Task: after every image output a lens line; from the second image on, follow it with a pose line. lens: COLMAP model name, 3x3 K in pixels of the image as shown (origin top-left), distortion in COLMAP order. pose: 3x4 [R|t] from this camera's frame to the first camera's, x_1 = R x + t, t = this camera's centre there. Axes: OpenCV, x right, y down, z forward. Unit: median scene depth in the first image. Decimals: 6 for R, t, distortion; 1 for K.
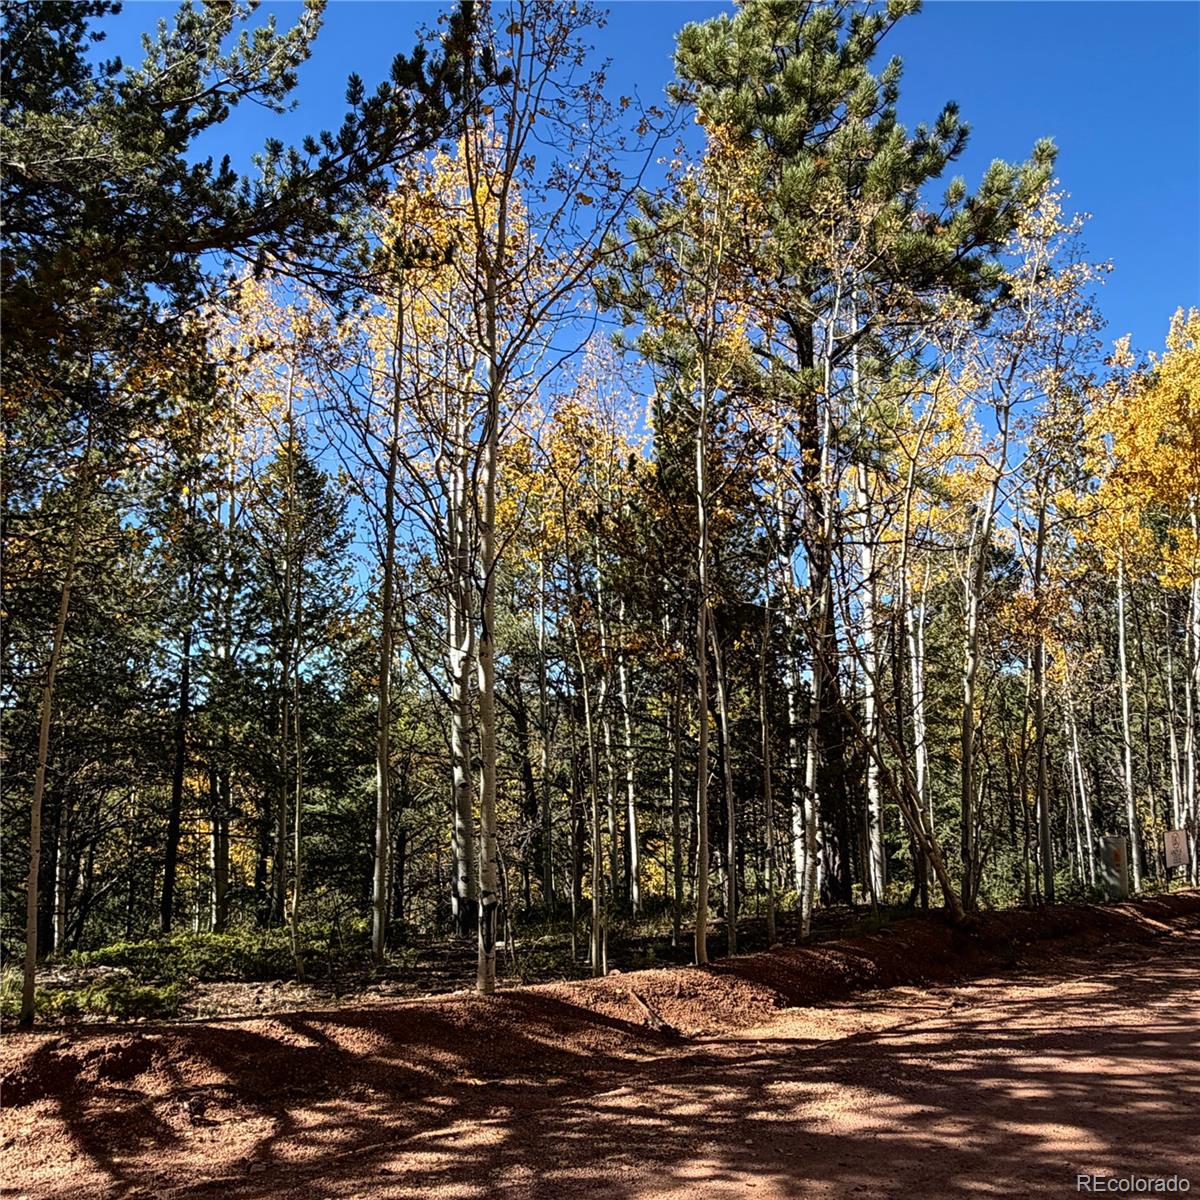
lens RADIAL K [[1077.3, 0, 600.0], [0, 1077.3, 601.3], [0, 0, 1]] dist [-0.005297, 0.001028]
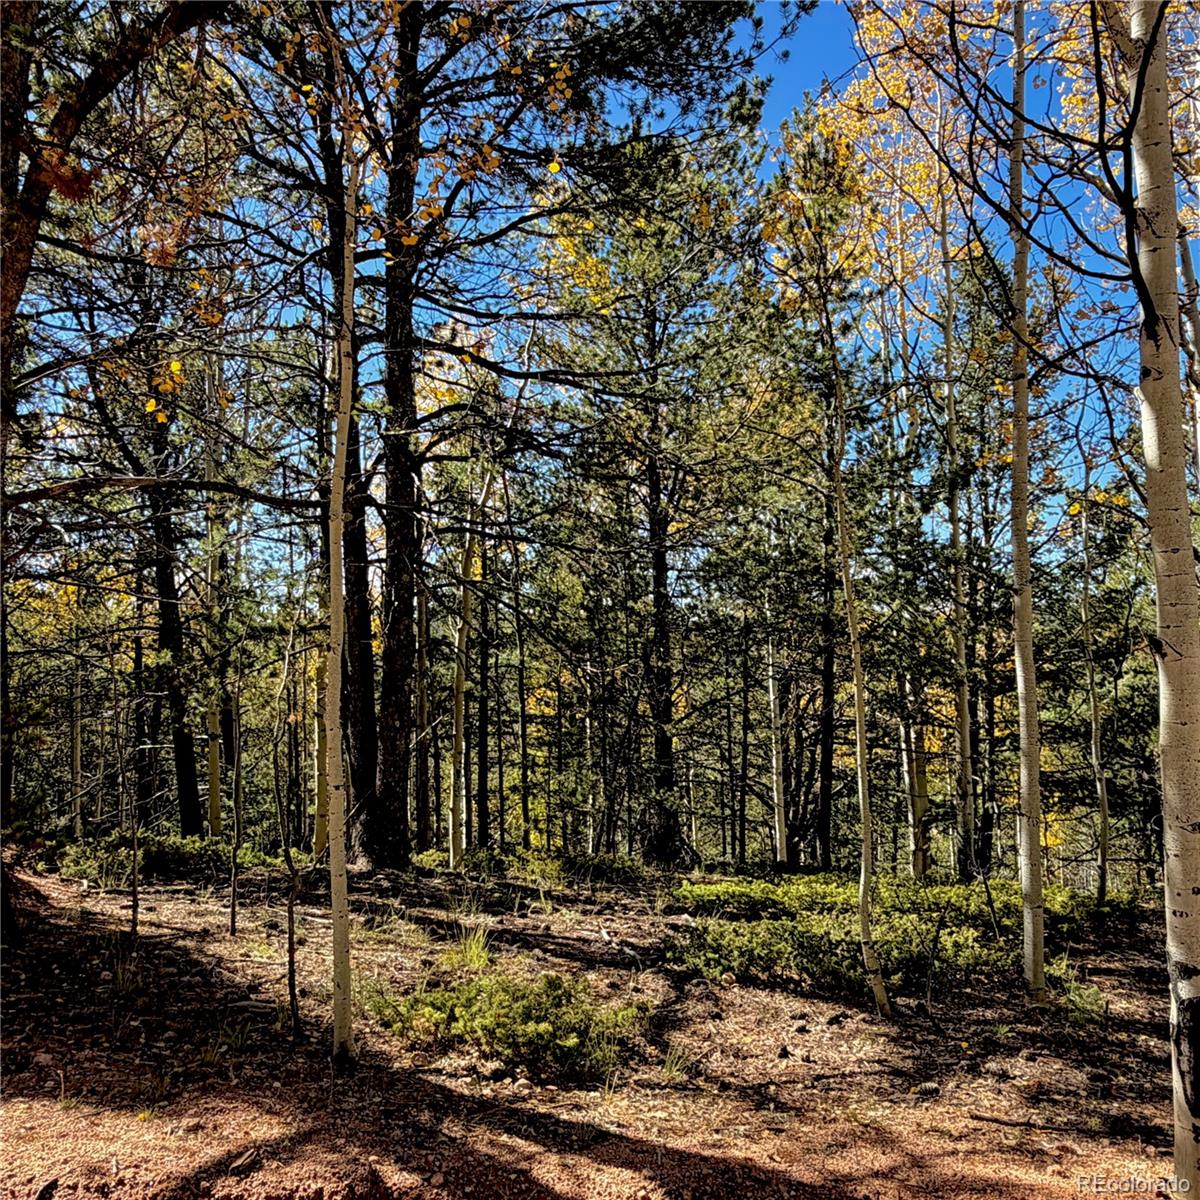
lens RADIAL K [[1077.3, 0, 588.9], [0, 1077.3, 594.1], [0, 0, 1]] dist [-0.005297, 0.001028]
pose [[0.757124, -0.034445, -0.652363, -0.010369], [0.092516, 0.994198, 0.054880, 0.105858], [0.646687, -0.101905, 0.755918, 0.664663]]
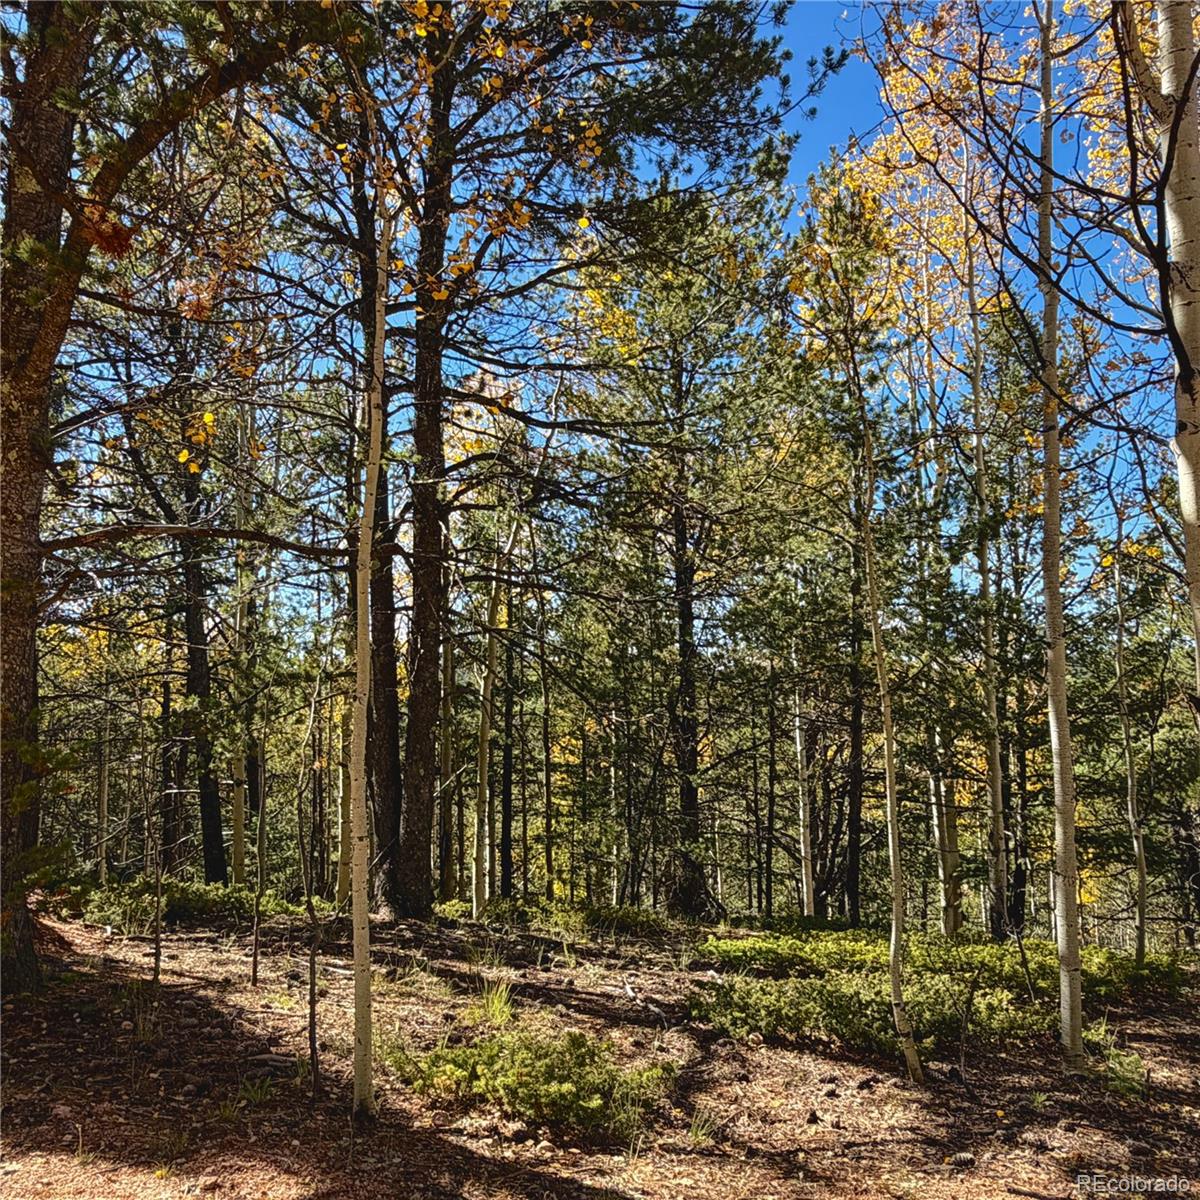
lens RADIAL K [[1077.3, 0, 584.6], [0, 1077.3, 598.3], [0, 0, 1]] dist [-0.005297, 0.001028]
pose [[0.739311, -0.056040, -0.671028, -0.012756], [0.087054, 0.996122, 0.012723, 0.103389], [0.667713, -0.067822, 0.741323, 0.666289]]
